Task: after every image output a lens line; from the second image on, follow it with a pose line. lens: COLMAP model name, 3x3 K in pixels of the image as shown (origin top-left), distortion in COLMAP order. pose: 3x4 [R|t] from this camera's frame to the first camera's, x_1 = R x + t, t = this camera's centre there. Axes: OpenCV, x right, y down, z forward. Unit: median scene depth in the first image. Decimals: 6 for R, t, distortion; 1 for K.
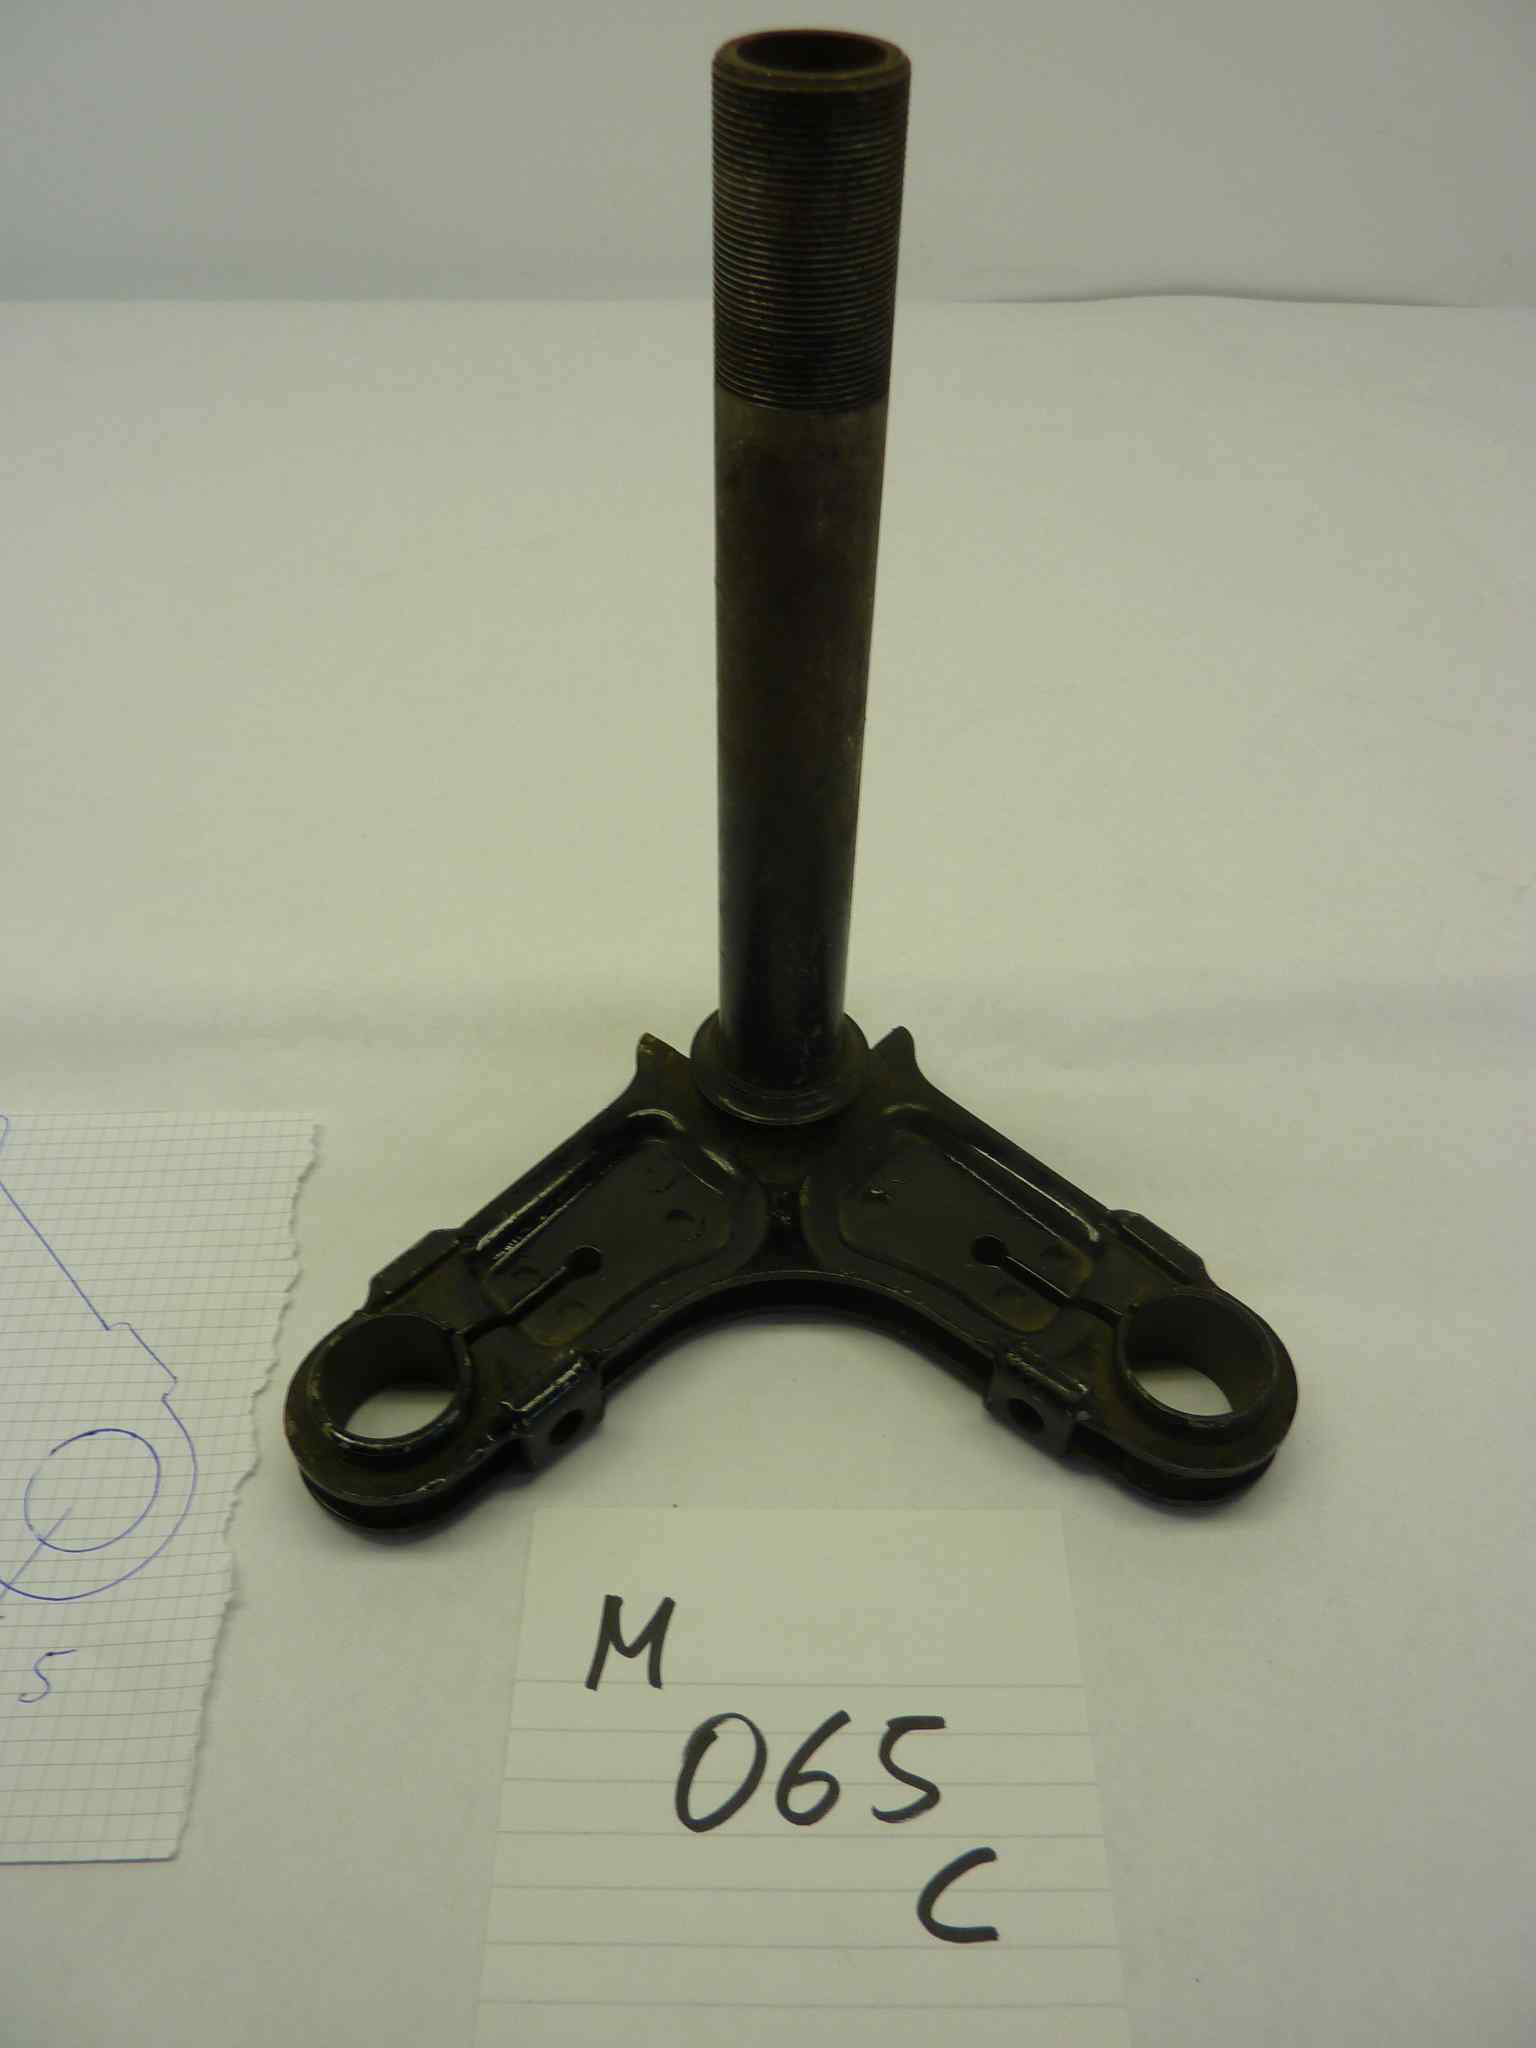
lens RADIAL K [[1486.4, 0, 751.0], [0, 1486.4, 1015.6], [0, 0, 1]] dist [-0.009039, -0.032227]
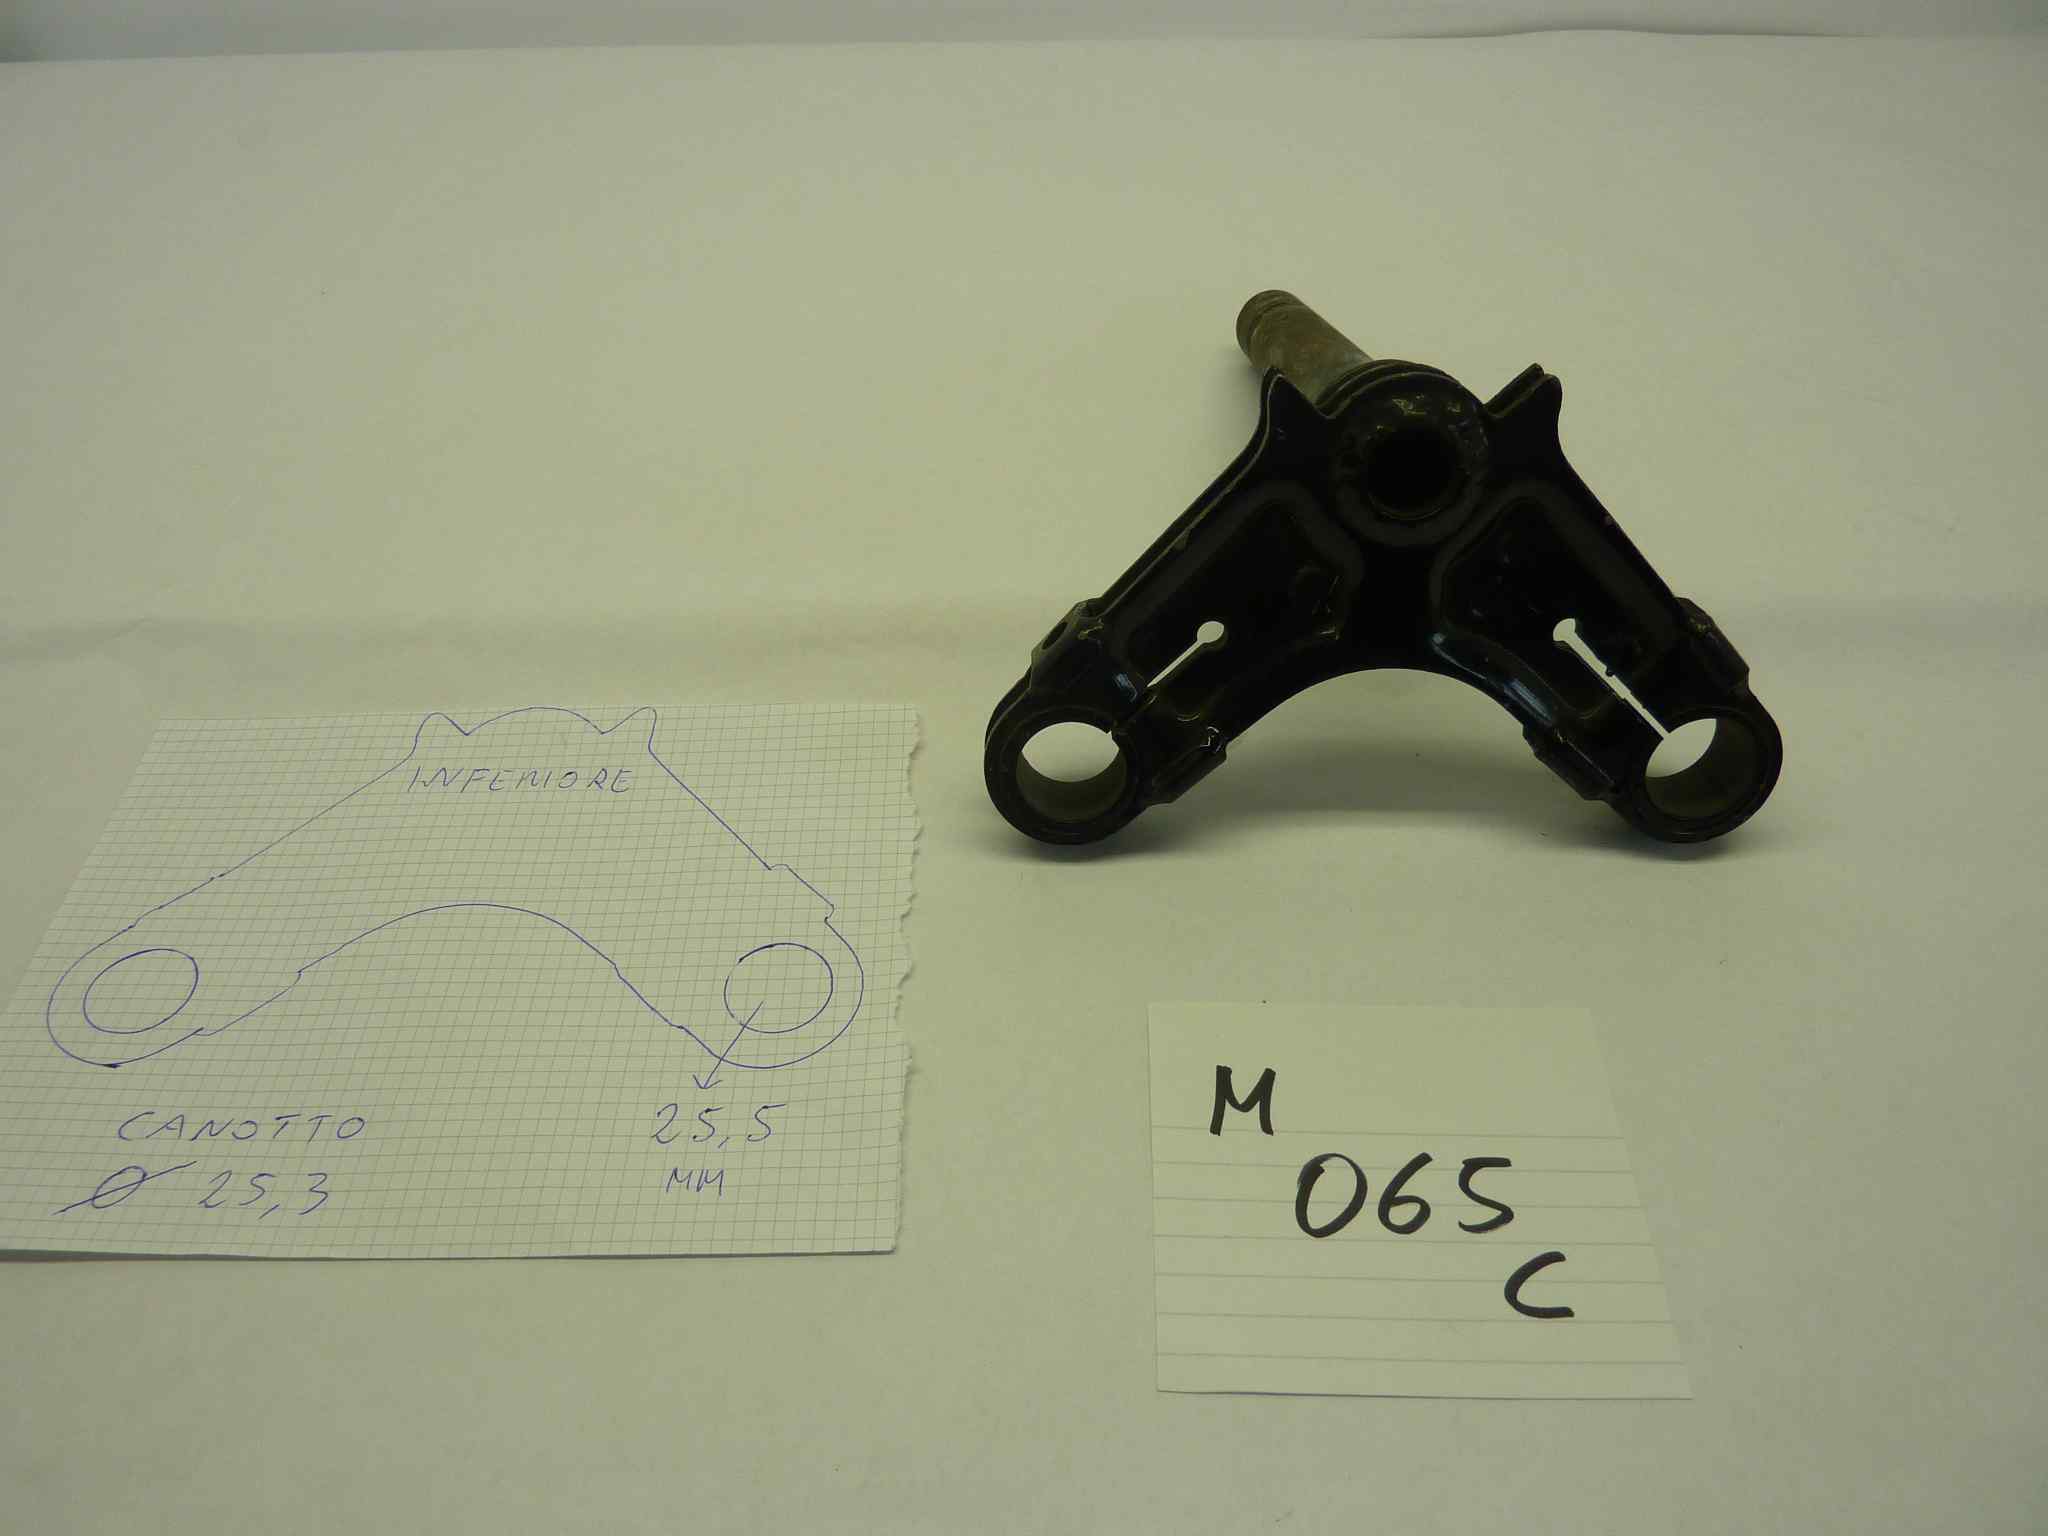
lens RADIAL K [[1486.4, 0, 1032.5], [0, 1486.4, 771.4], [0, 0, 1]] dist [-0.009039, -0.032227]
pose [[0.999563, -0.000973, -0.029540, -0.204719], [0.000748, 0.999971, -0.007642, 0.155428], [0.029547, 0.007617, 0.999534, -0.202325]]
